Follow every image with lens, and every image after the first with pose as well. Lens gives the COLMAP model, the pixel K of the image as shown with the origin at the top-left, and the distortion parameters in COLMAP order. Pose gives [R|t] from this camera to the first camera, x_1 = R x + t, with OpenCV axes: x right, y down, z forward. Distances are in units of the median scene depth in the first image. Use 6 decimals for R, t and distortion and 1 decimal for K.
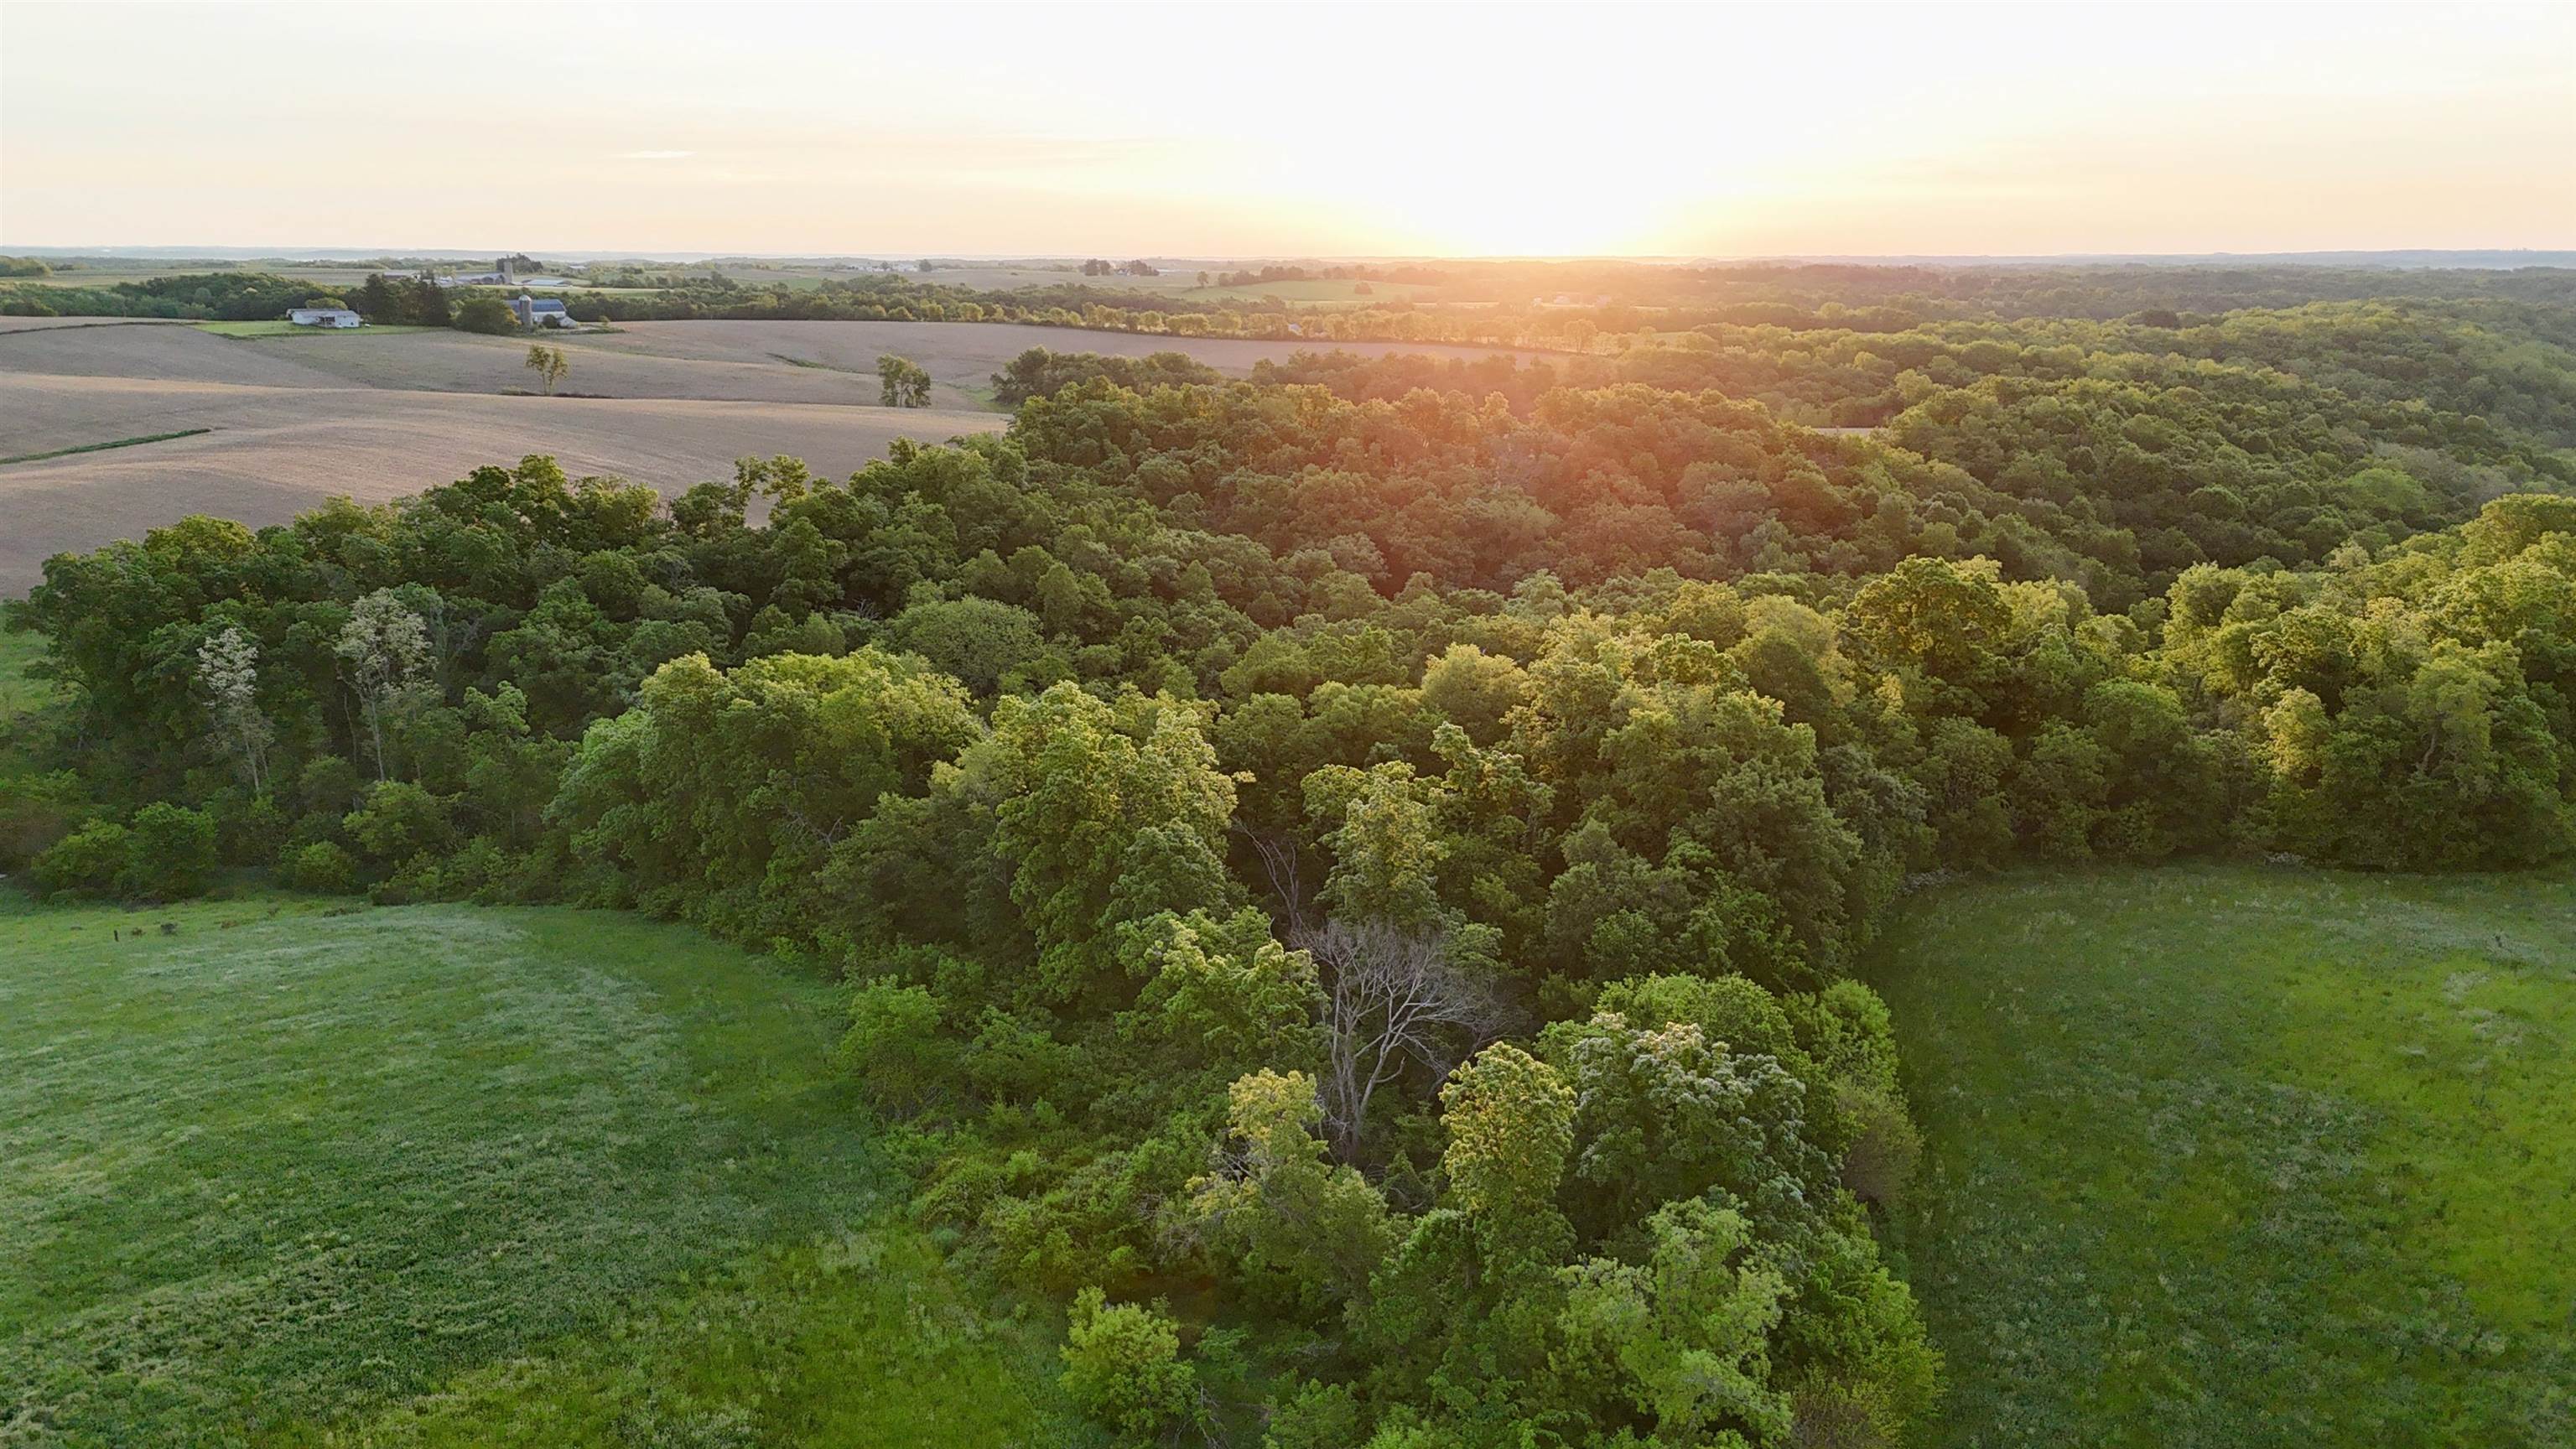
lens RADIAL K [[1823.5, 0, 1290.0], [0, 1823.5, 734.8], [0, 0, 1]] dist [0.058953, -0.054933]
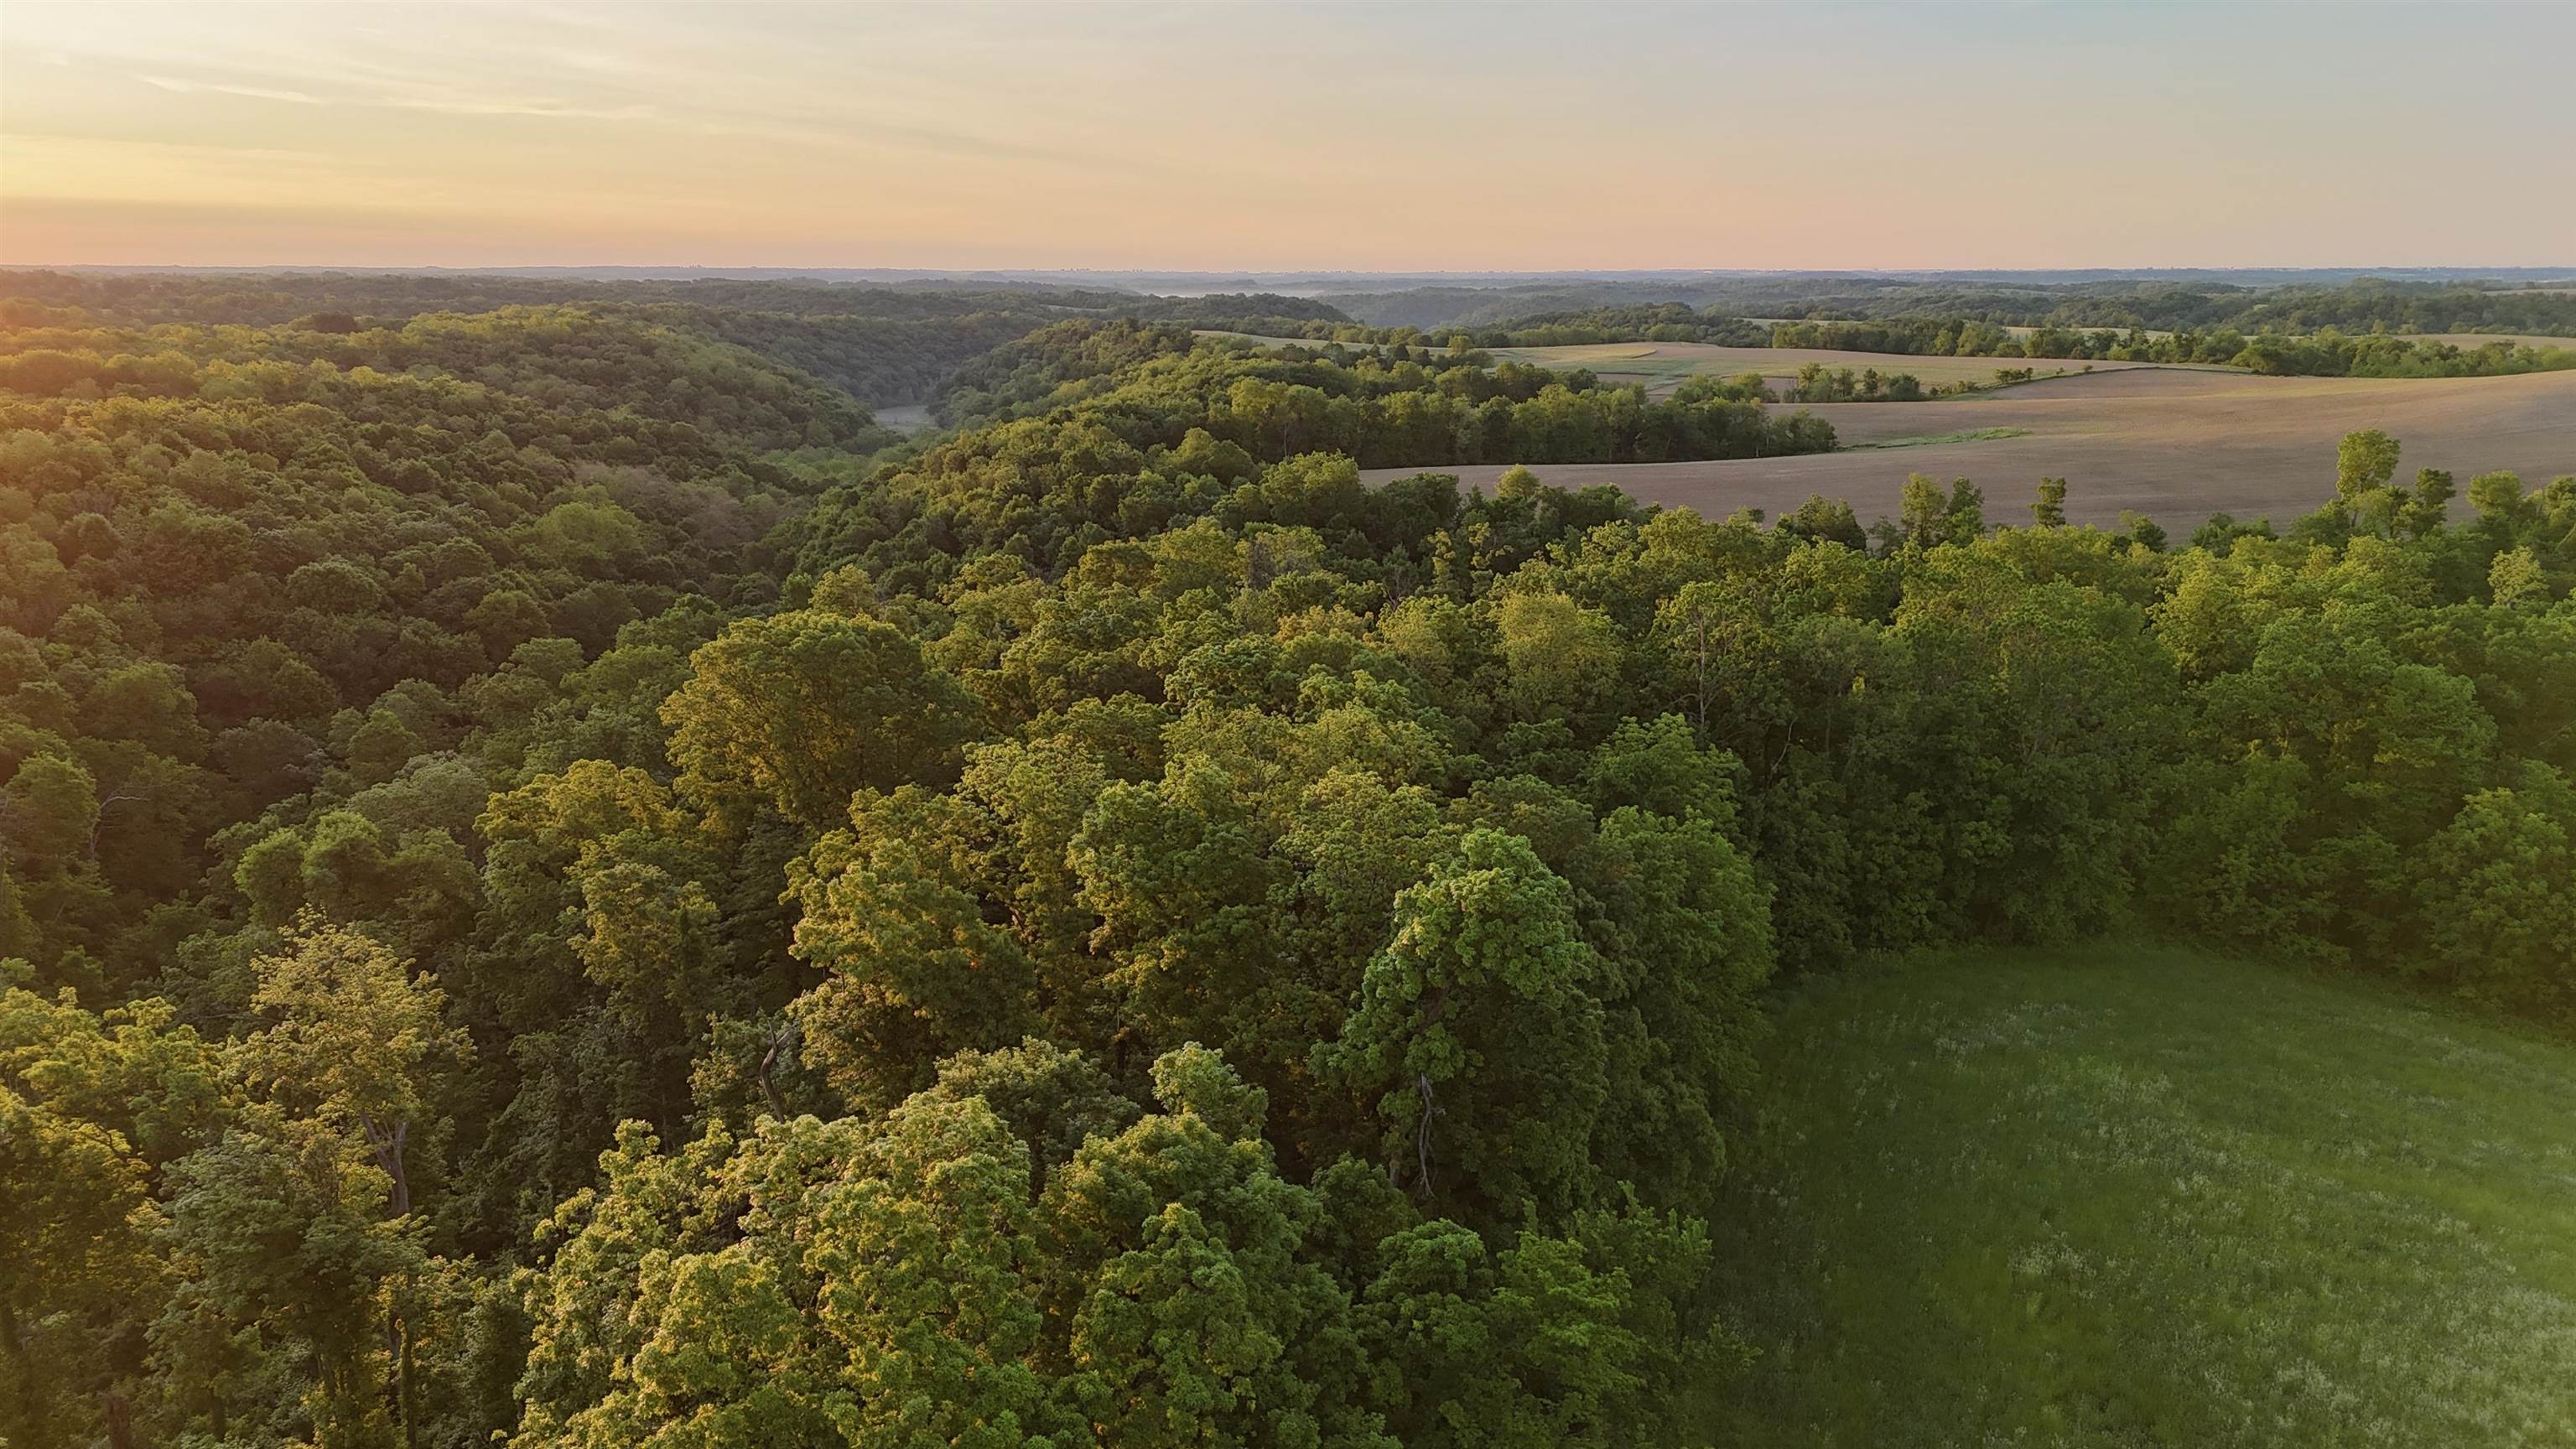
lens RADIAL K [[1764.0, 0, 1289.7], [0, 1764.0, 722.6], [0, 0, 1]] dist [0.040255, -0.006071]
pose [[0.634400, -0.185786, 0.750347, 0.140562], [0.191453, 0.978209, 0.080336, -0.038660], [-0.748921, 0.092691, 0.656145, 0.208230]]
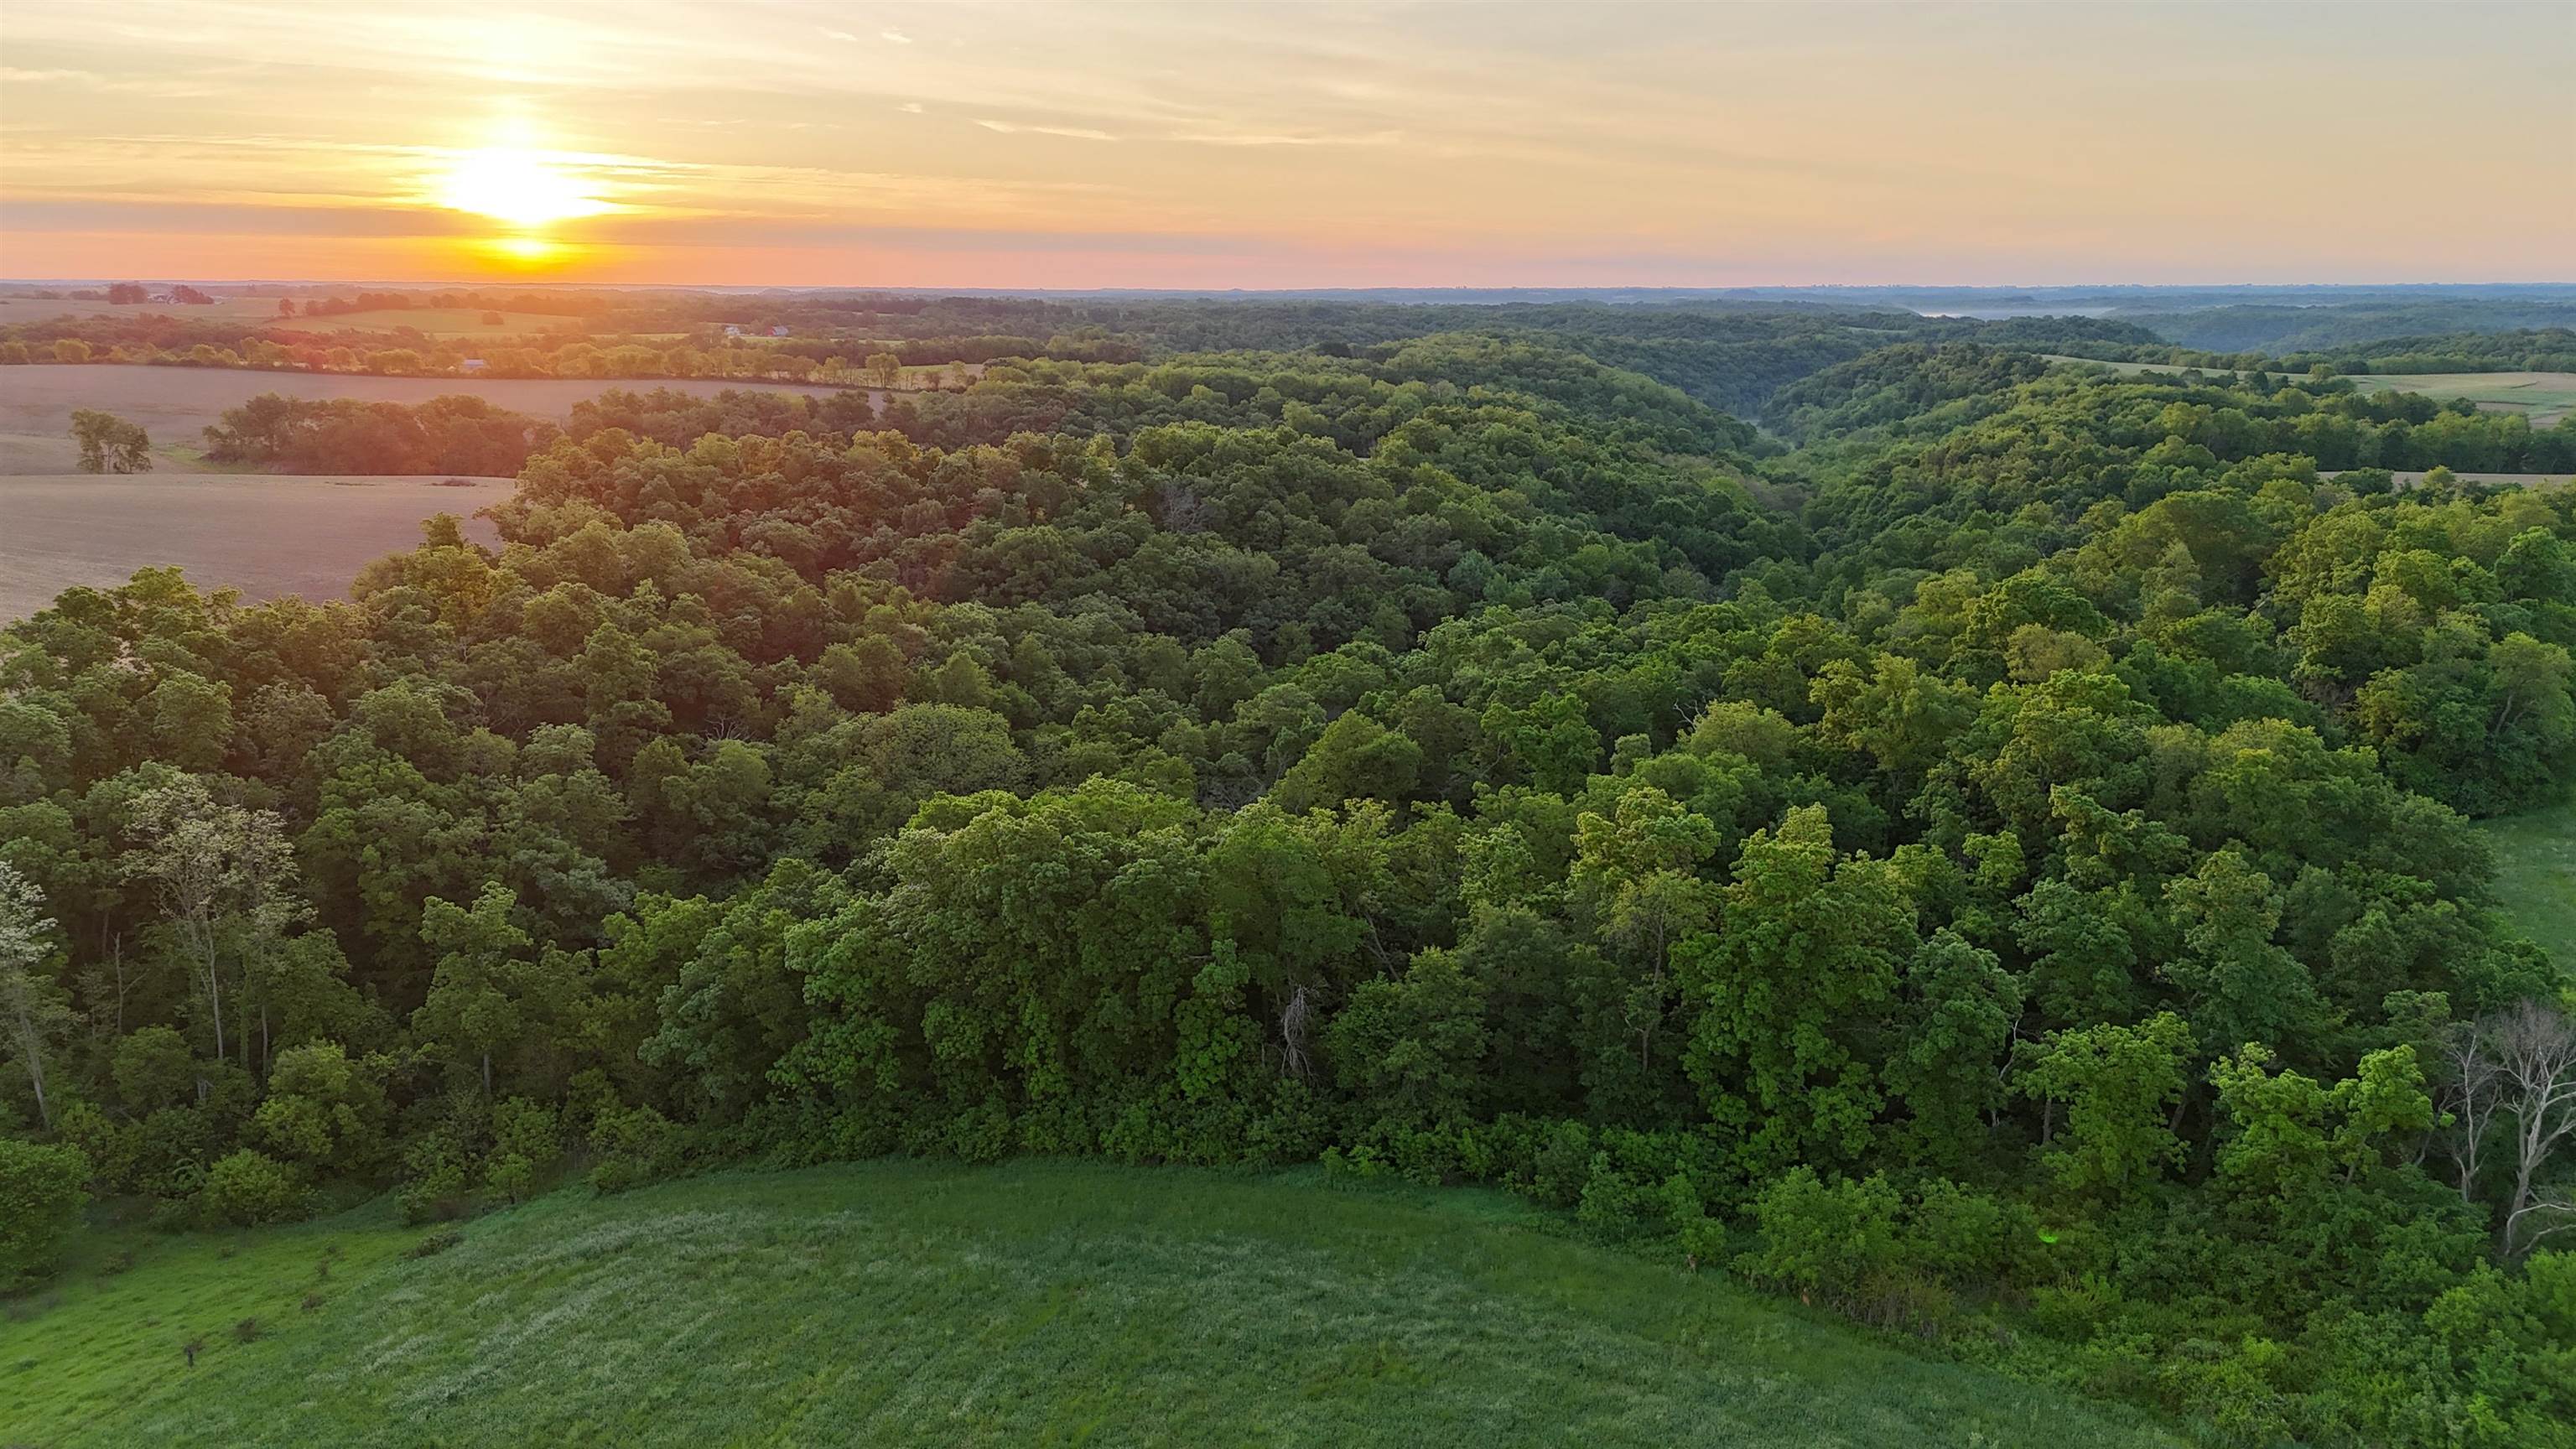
lens RADIAL K [[1823.5, 0, 1287.9], [0, 1823.5, 734.9], [0, 0, 1]] dist [0.058953, -0.054933]
pose [[0.873228, -0.112392, 0.474174, -0.162006], [0.119555, 0.992712, 0.015130, -0.019276], [-0.472419, 0.043479, 0.880301, 0.068188]]
